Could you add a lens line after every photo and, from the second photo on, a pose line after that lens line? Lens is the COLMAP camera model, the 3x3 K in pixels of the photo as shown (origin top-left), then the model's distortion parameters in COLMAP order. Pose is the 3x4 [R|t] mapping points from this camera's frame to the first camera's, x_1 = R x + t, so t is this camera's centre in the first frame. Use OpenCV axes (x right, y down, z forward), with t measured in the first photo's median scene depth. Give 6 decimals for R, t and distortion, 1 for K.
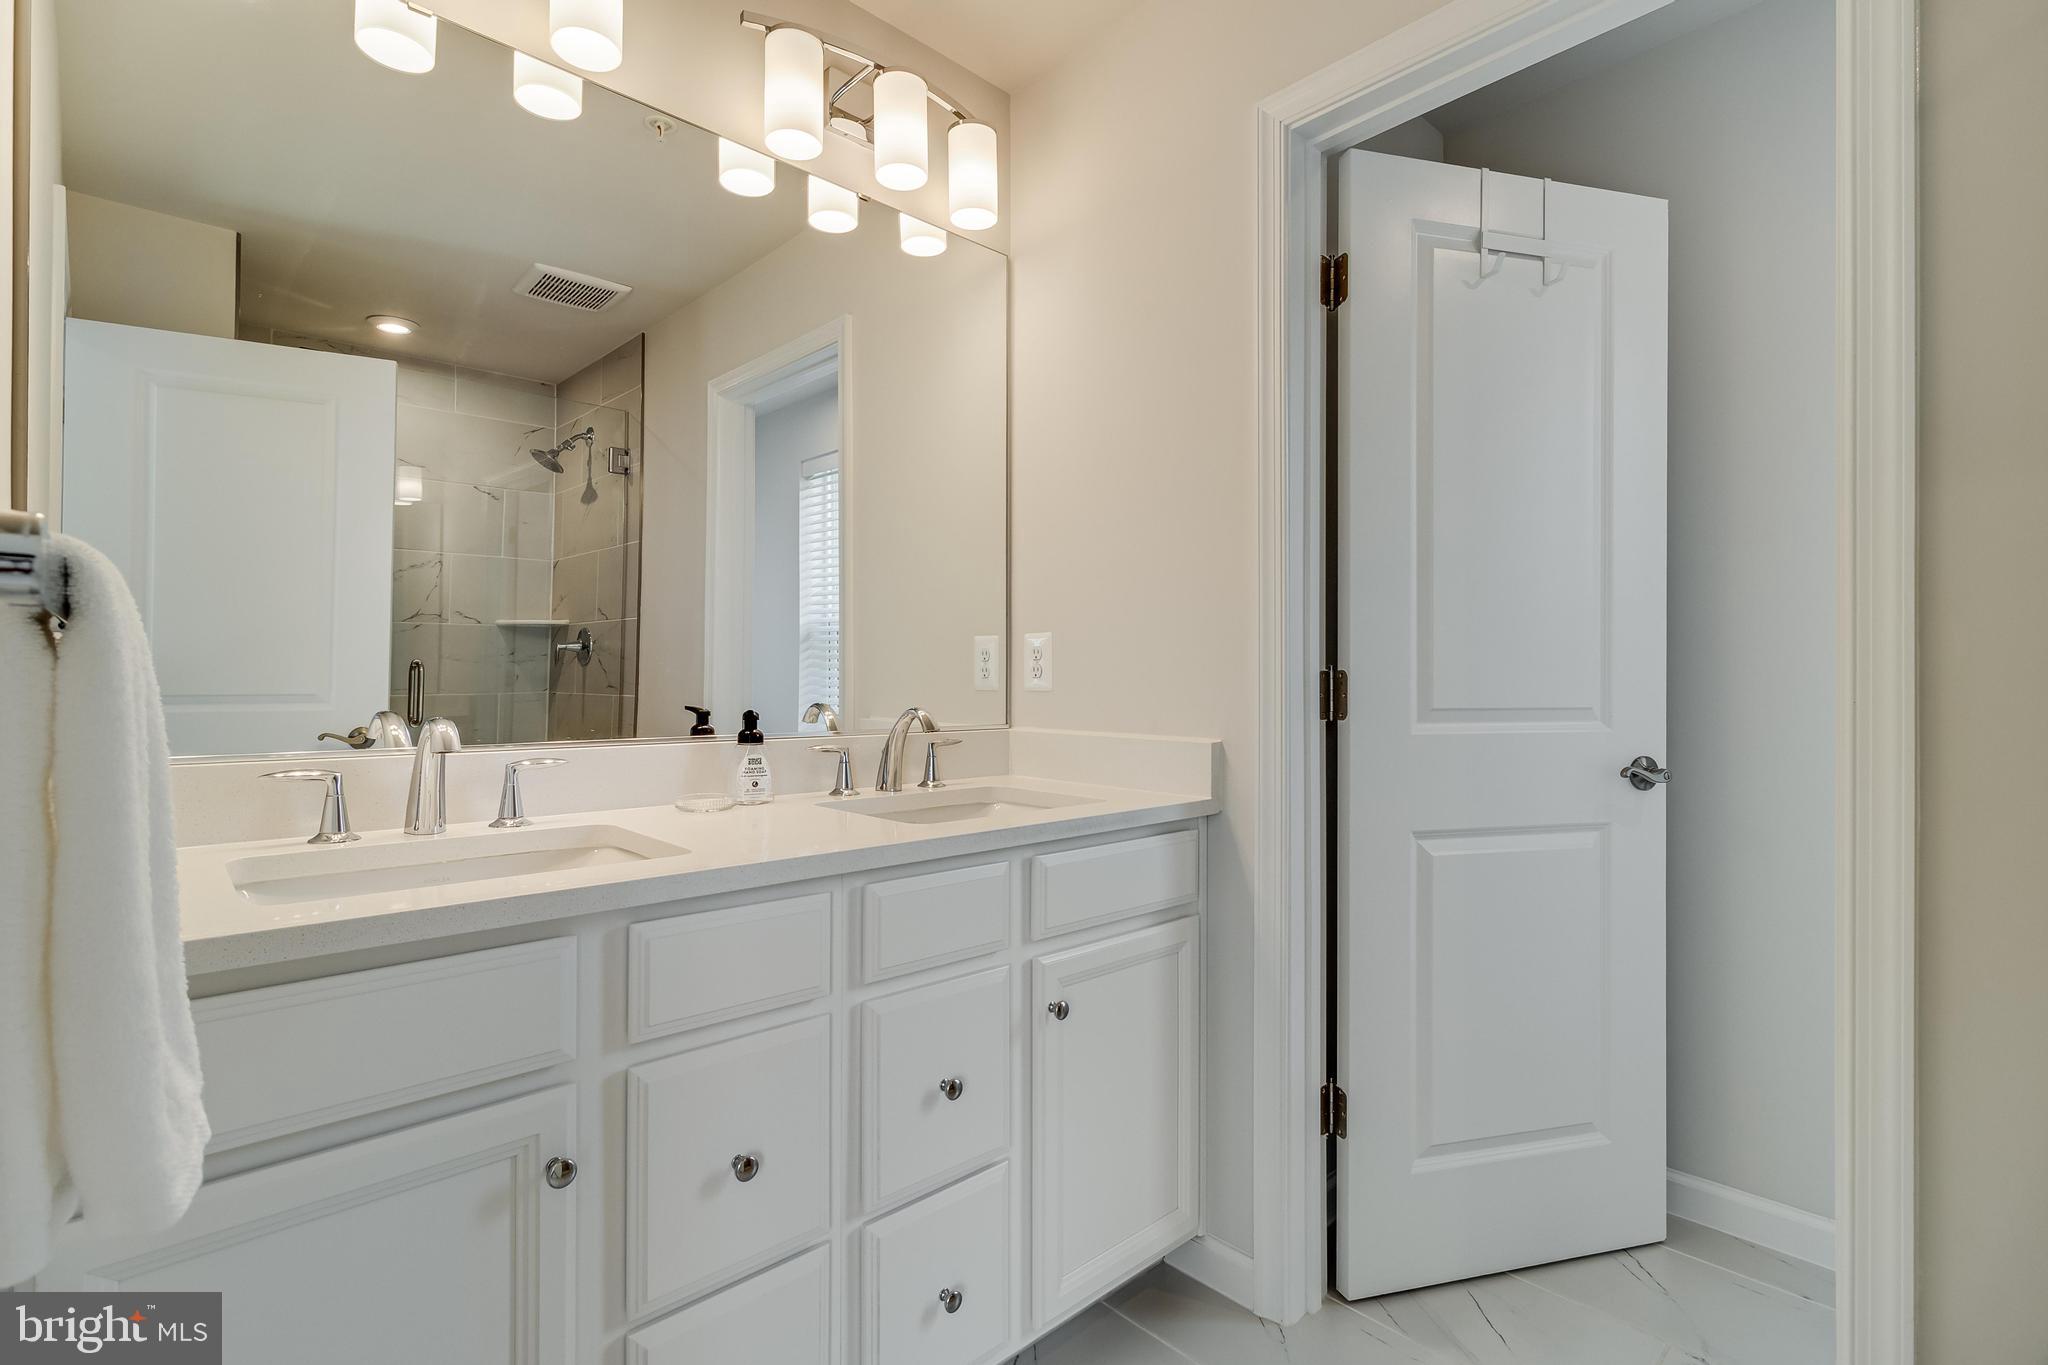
lens RADIAL K [[937.4, 0, 1032.3], [0, 937.4, 684.8], [0, 0, 1]] dist [0.004463, 0.001146]
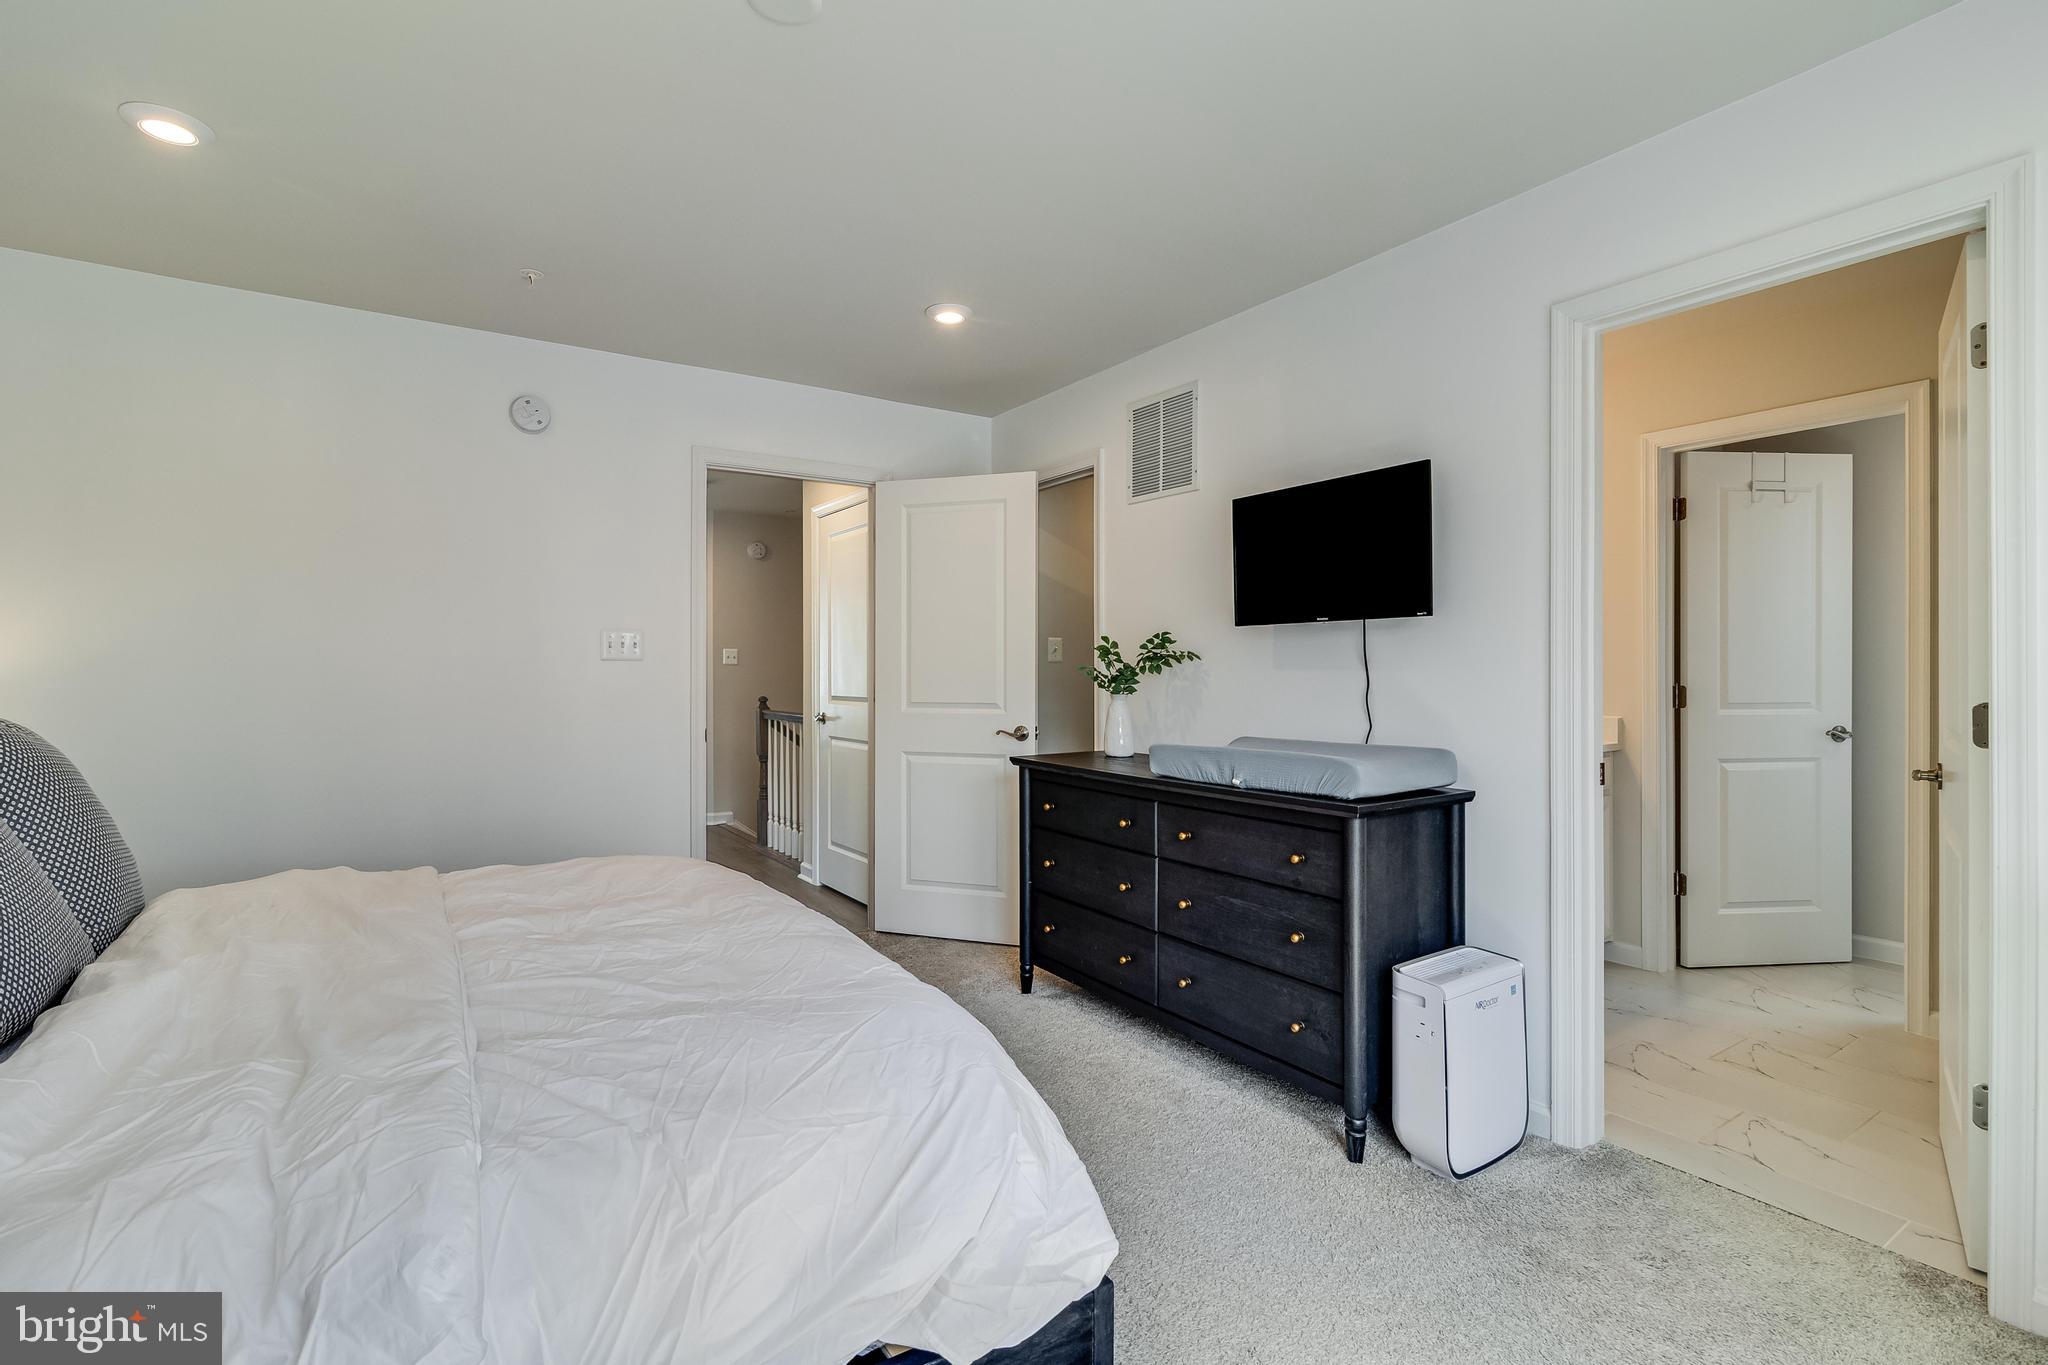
lens RADIAL K [[944.8, 0, 1016.9], [0, 944.8, 676.0], [0, 0, 1]] dist [0.005756, -0.000425]
pose [[0.987186, -0.005201, -0.159490, -0.853132], [0.006439, 0.999953, 0.007251, -0.063442], [0.159445, -0.008185, 0.987173, -1.435551]]
